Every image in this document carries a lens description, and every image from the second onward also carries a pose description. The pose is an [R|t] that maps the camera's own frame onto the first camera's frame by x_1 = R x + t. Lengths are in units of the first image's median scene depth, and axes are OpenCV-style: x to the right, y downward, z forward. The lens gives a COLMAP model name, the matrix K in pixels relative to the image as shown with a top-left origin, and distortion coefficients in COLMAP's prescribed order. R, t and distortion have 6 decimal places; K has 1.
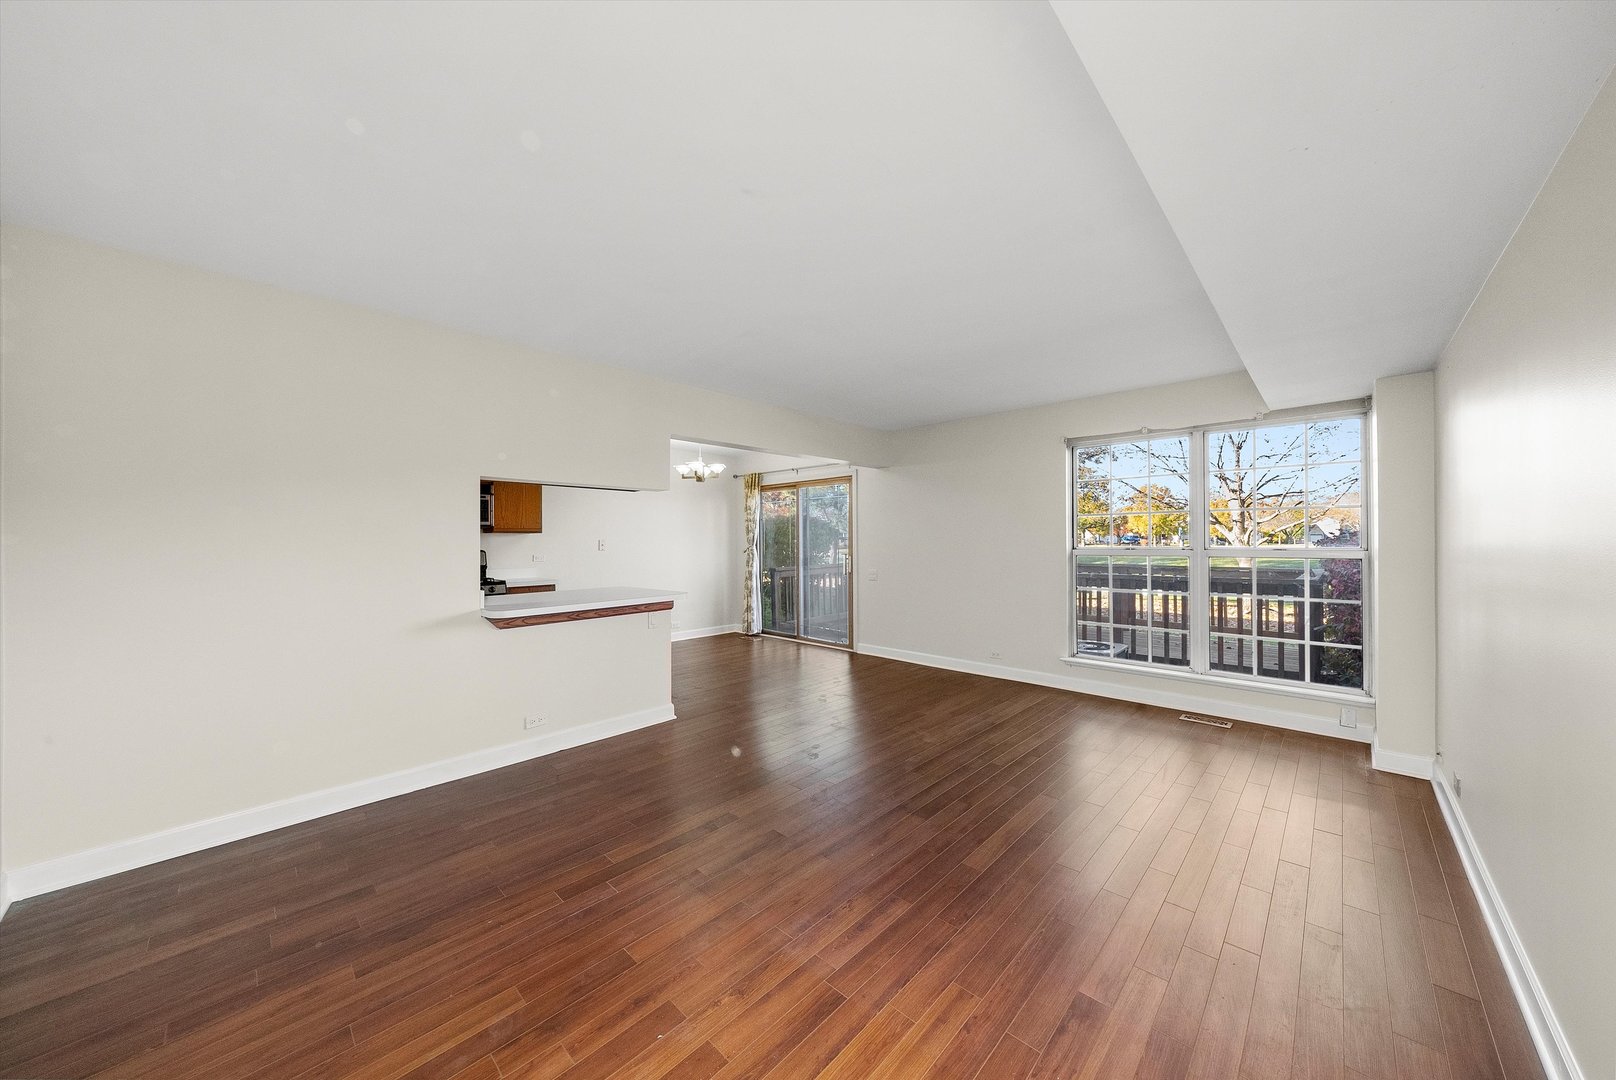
lens RADIAL K [[552.5, 0, 808.0], [0, 552.5, 540.0], [0, 0, 1]] dist [-0.000262, -0.000014]
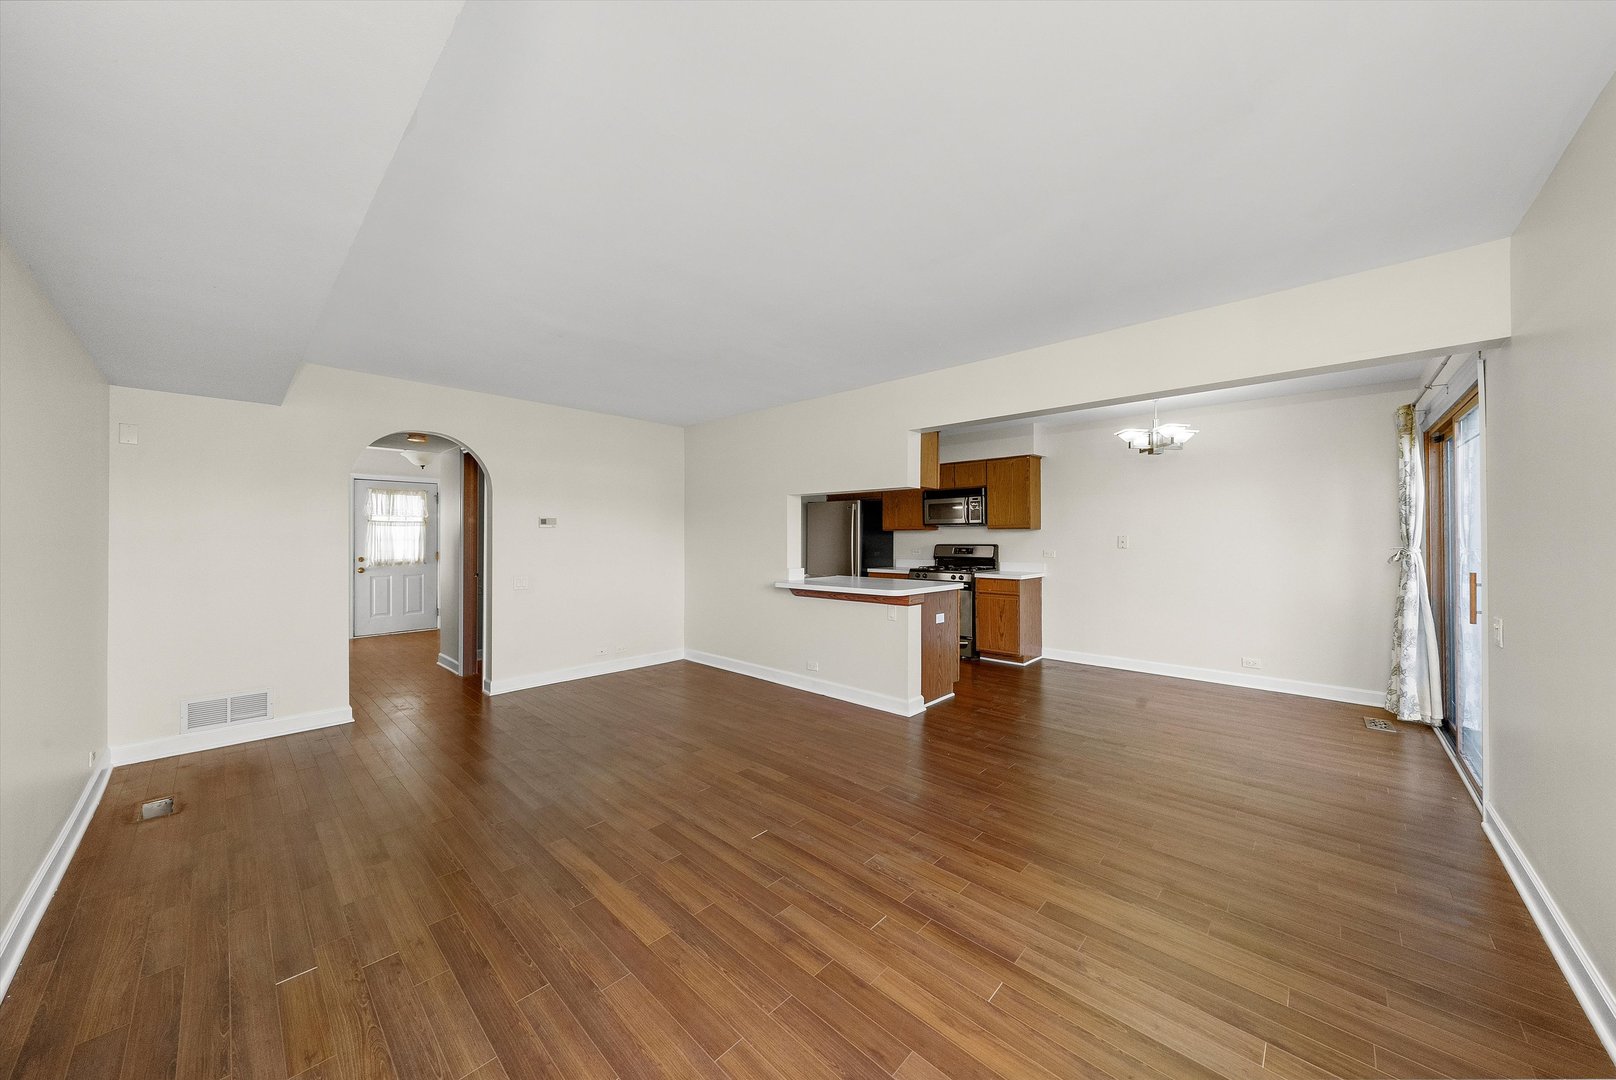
lens RADIAL K [[555.4, 0, 804.8], [0, 555.4, 534.7], [0, 0, 1]] dist [-0.003730, -0.000140]
pose [[0.006928, 0.001257, -0.999975, 0.532984], [-0.000830, 0.999999, 0.001252, -0.003007], [0.999976, 0.000821, 0.006929, 0.571501]]
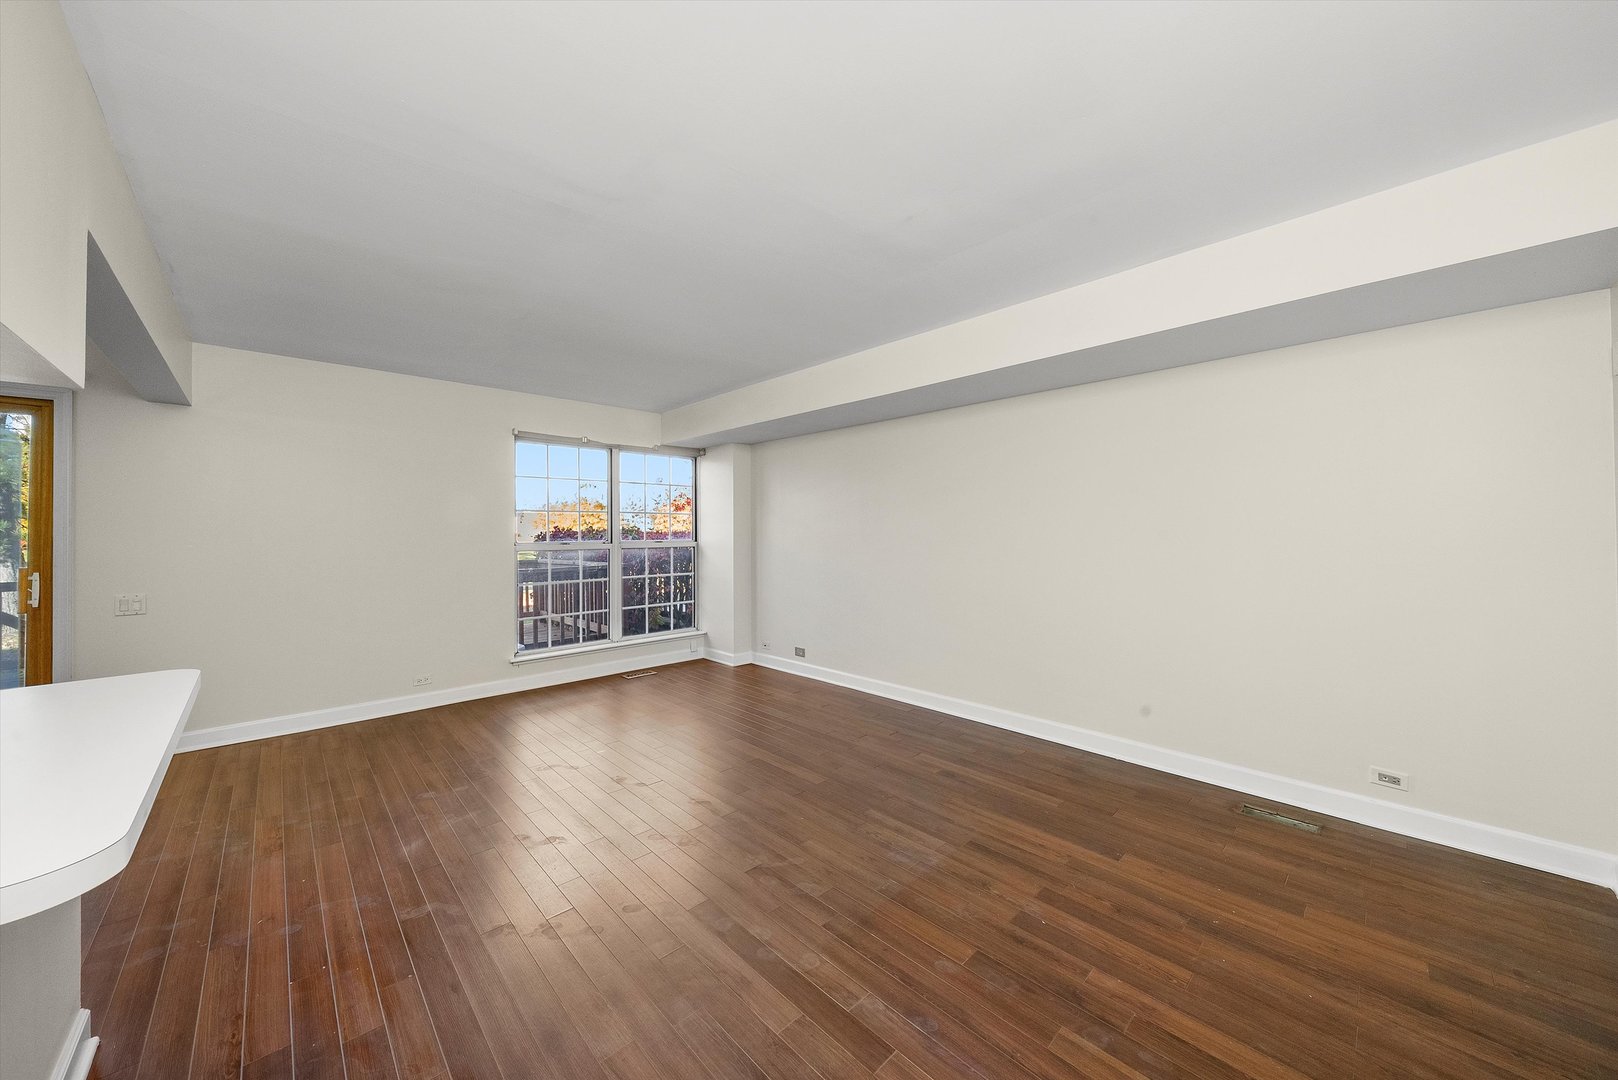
lens RADIAL K [[565.4, 0, 800.8], [0, 565.4, 534.8], [0, 0, 1]] dist [-0.002195, -0.000199]
pose [[0.052760, 0.001800, 0.998606, -0.405131], [0.007214, 0.999972, -0.002184, 0.003562], [-0.998581, 0.007319, 0.052746, 0.377935]]
